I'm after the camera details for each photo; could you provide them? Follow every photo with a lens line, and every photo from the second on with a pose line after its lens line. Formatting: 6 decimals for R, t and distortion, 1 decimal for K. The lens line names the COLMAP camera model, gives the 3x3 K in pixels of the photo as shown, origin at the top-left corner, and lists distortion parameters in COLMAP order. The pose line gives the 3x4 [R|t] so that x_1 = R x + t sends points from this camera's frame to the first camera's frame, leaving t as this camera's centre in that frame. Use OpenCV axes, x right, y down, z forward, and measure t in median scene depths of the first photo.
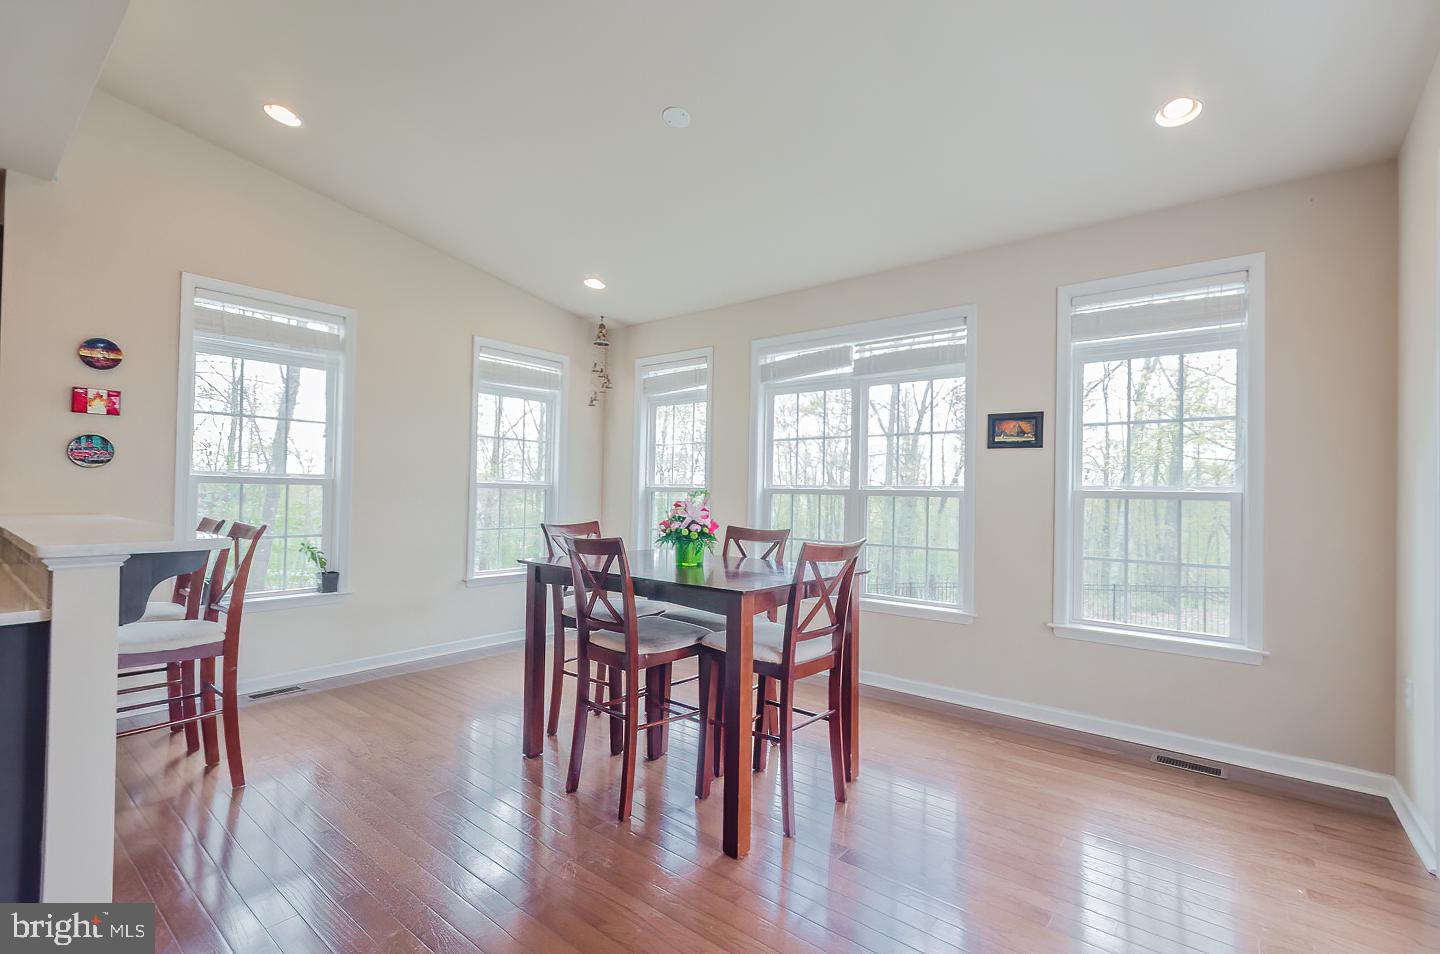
lens RADIAL K [[635.1, 0, 747.7], [0, 635.1, 484.6], [0, 0, 1]] dist [0.002431, 0.000628]
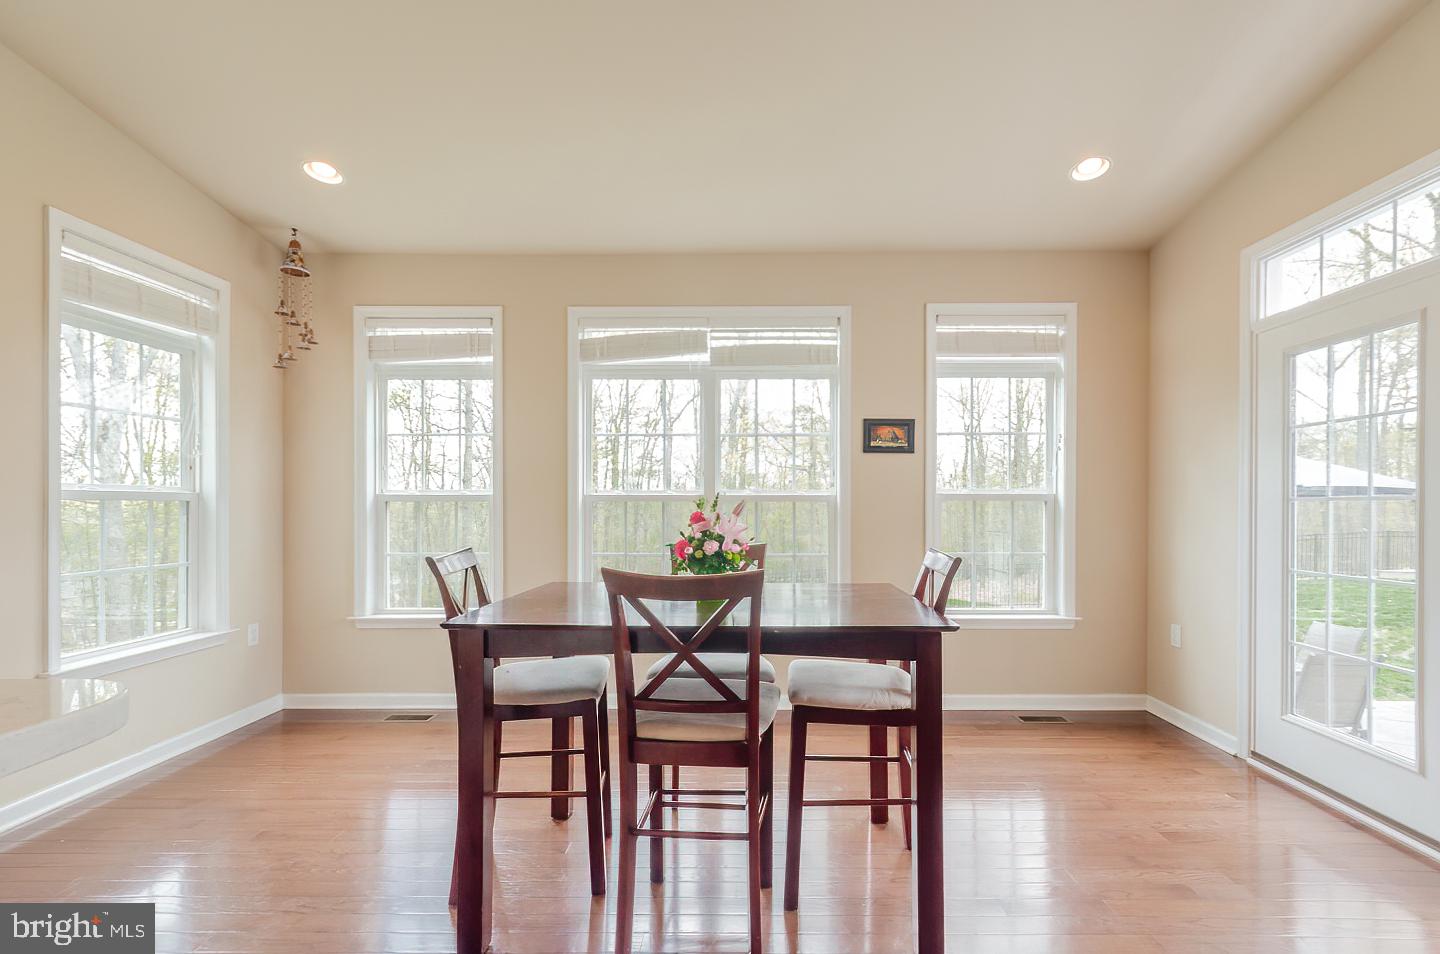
lens RADIAL K [[635.1, 0, 739.2], [0, 635.1, 505.6], [0, 0, 1]] dist [0.002431, 0.000628]
pose [[0.797774, -0.020342, 0.602613, -0.398507], [0.005759, 0.999642, 0.026119, -0.000224], [-0.602929, -0.017366, 0.797606, 0.318760]]
